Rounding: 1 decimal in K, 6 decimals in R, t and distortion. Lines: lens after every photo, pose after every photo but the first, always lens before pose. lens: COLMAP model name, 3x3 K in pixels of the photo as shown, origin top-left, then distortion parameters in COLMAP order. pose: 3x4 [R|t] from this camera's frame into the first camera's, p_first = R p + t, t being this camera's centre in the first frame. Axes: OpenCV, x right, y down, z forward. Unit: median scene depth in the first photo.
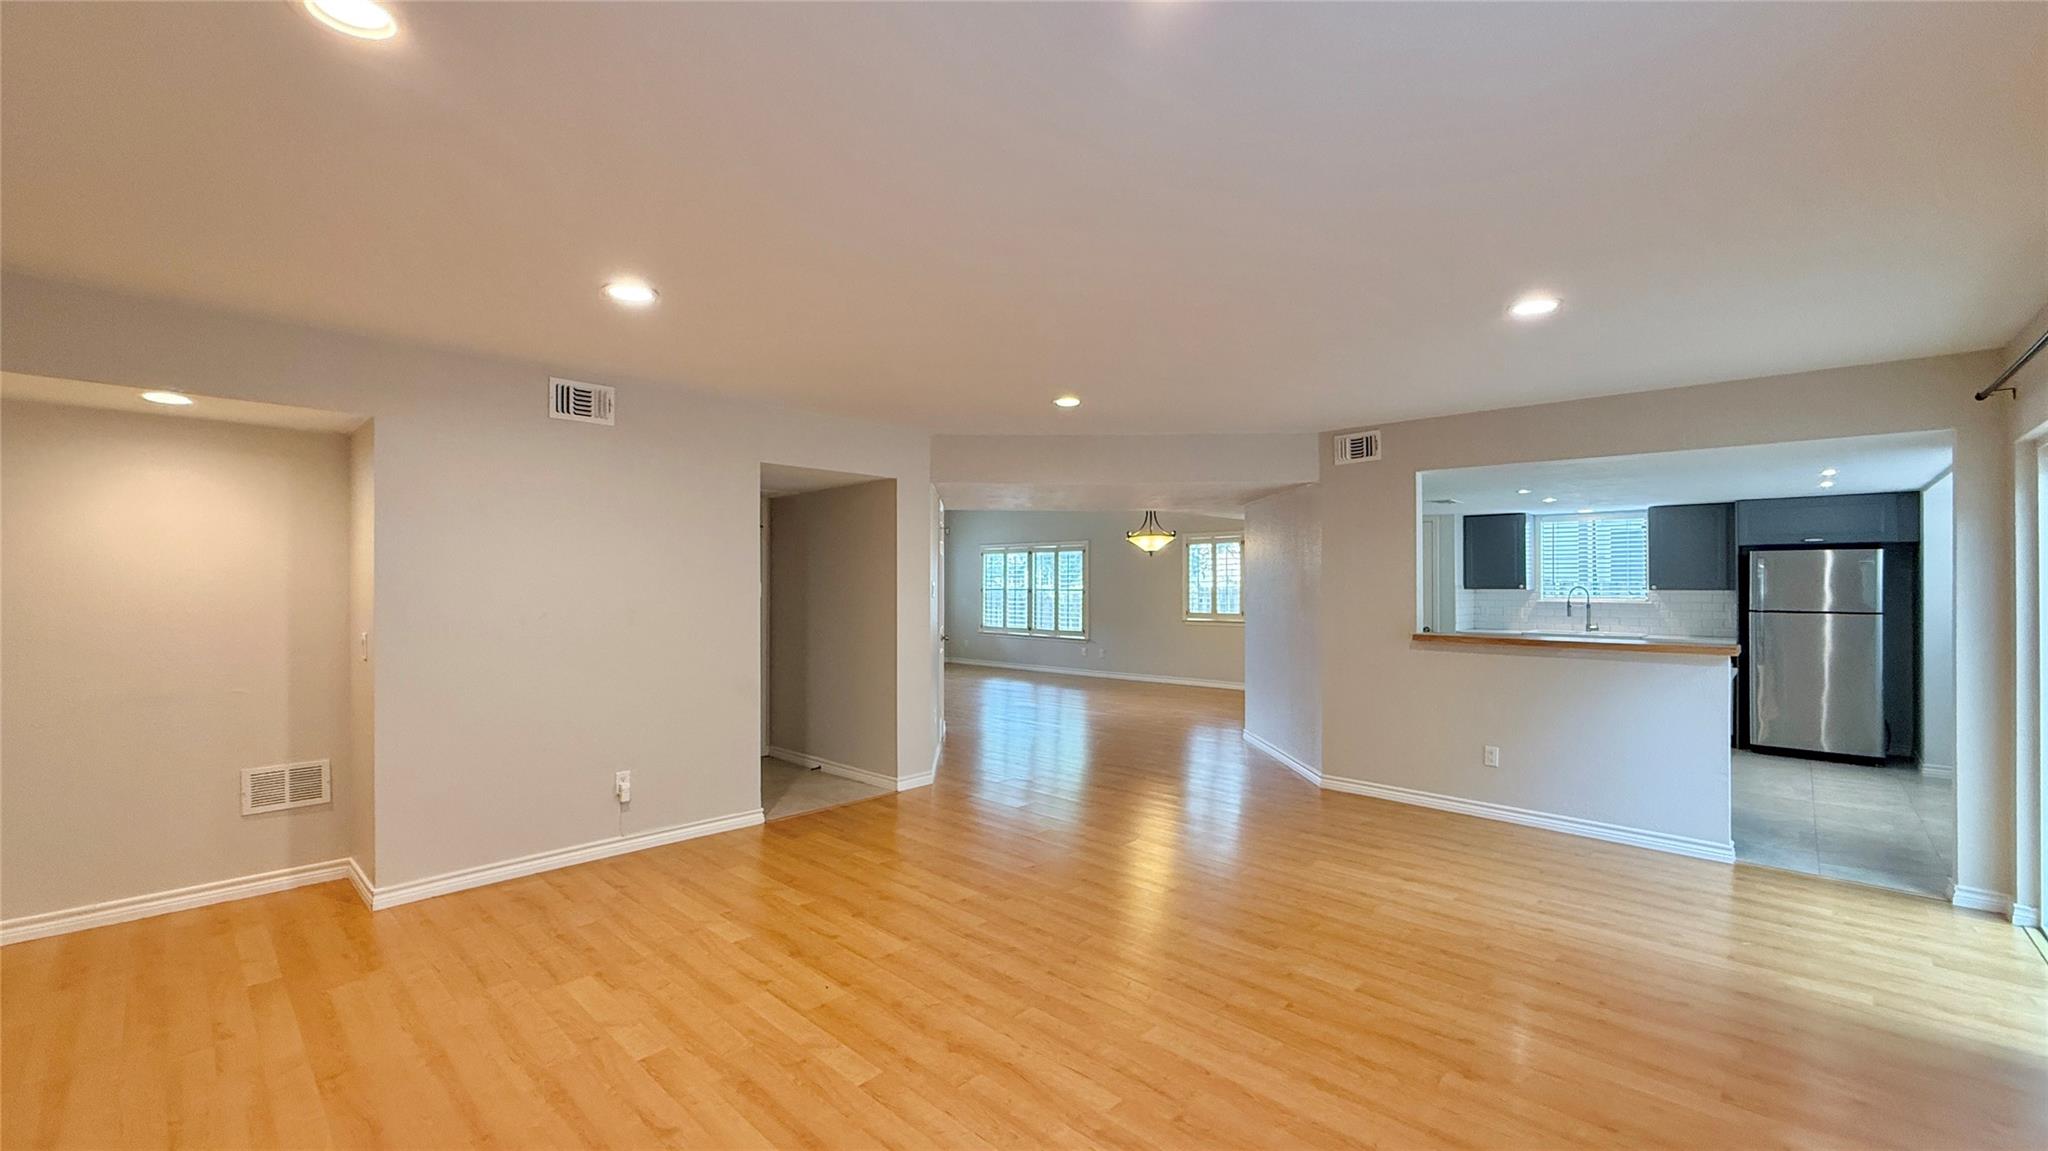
lens RADIAL K [[809.7, 0, 1018.4], [0, 809.7, 585.8], [0, 0, 1]] dist [0.000976, 0.000058]
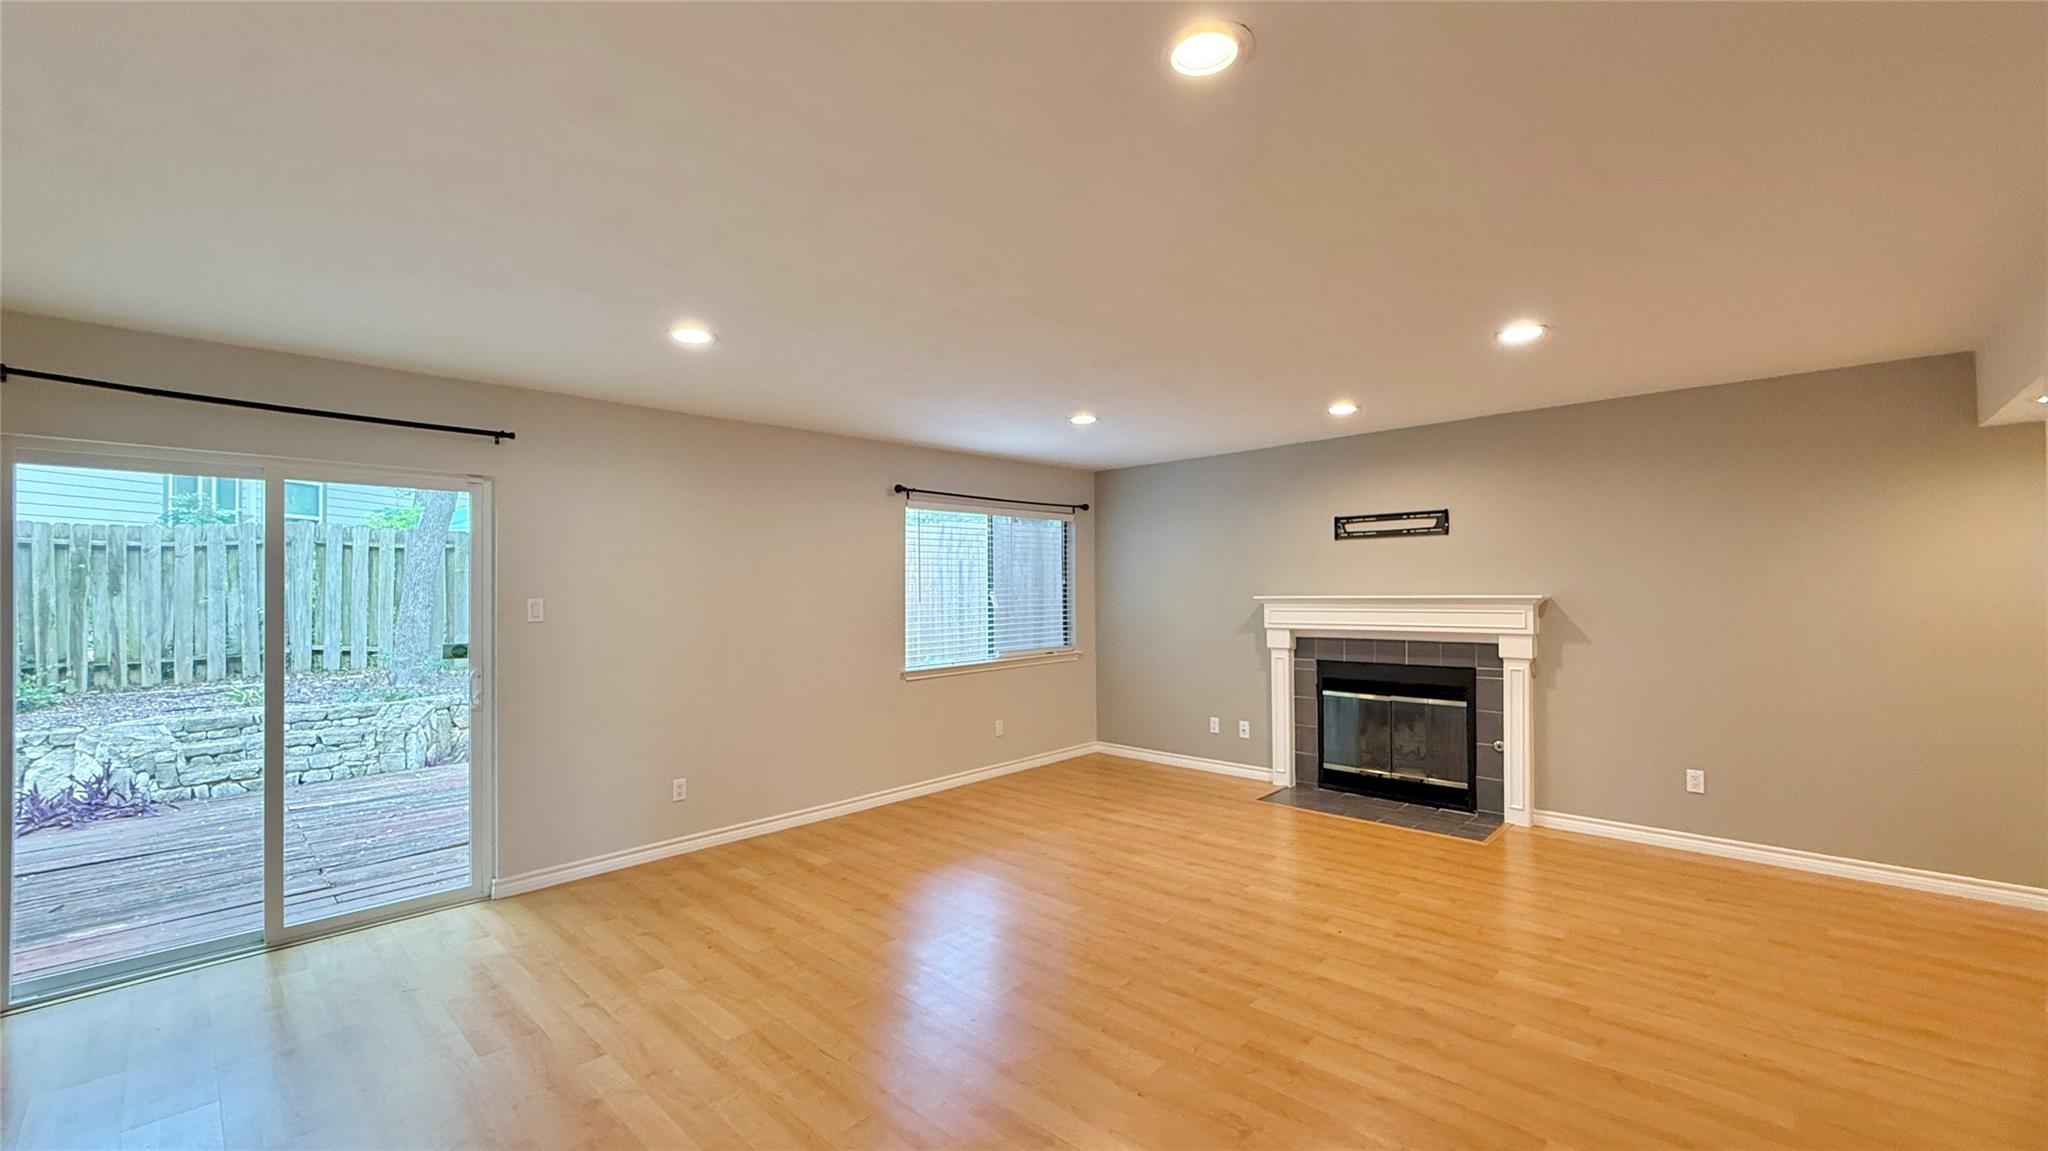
lens RADIAL K [[809.7, 0, 1021.9], [0, 809.7, 587.1], [0, 0, 1]] dist [0.000976, 0.000058]
pose [[-0.999978, 0.006468, 0.001270, 0.203186], [0.006461, 0.999966, -0.005101, -0.008472], [-0.001303, -0.005093, -0.999986, 1.955945]]
